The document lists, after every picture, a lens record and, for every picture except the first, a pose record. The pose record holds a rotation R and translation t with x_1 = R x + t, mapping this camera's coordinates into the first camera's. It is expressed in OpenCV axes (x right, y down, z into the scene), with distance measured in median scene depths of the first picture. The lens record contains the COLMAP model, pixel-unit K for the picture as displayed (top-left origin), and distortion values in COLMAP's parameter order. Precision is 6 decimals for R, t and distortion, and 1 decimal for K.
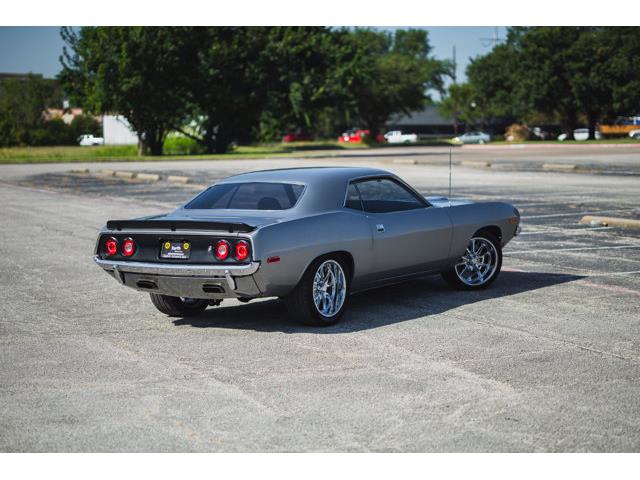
lens RADIAL K [[1447.2, 0, 320.0], [0, 1447.2, 240.0], [0, 0, 1]] dist [0.294053, -0.546861]
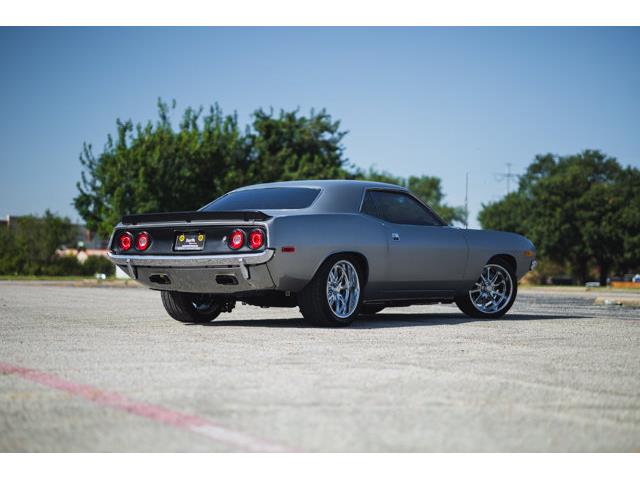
lens RADIAL K [[1447.2, 0, 320.0], [0, 1447.2, 240.0], [0, 0, 1]] dist [0.294053, -0.546861]
pose [[0.999499, 0.030522, -0.008406, -0.000369], [-0.031255, 0.993611, -0.108449, 0.020135], [0.005042, 0.108657, 0.994066, 0.001988]]
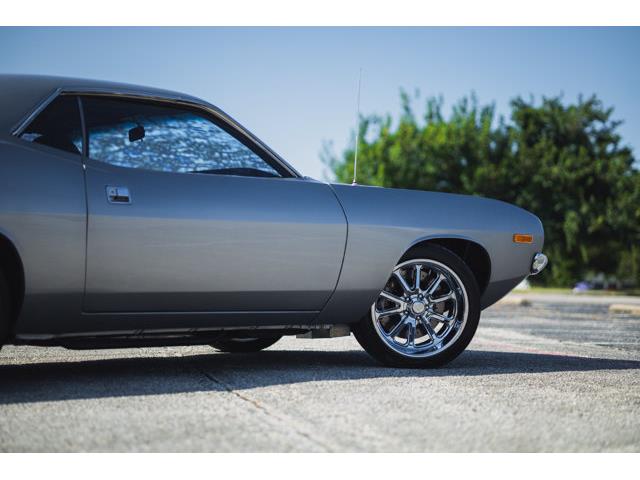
lens RADIAL K [[1447.2, 0, 320.0], [0, 1447.2, 240.0], [0, 0, 1]] dist [0.294053, -0.546861]
pose [[0.972270, 0.028331, -0.232140, 0.040984], [-0.053873, 0.993071, -0.104441, 0.009859], [0.227573, 0.114051, 0.967059, 0.109349]]
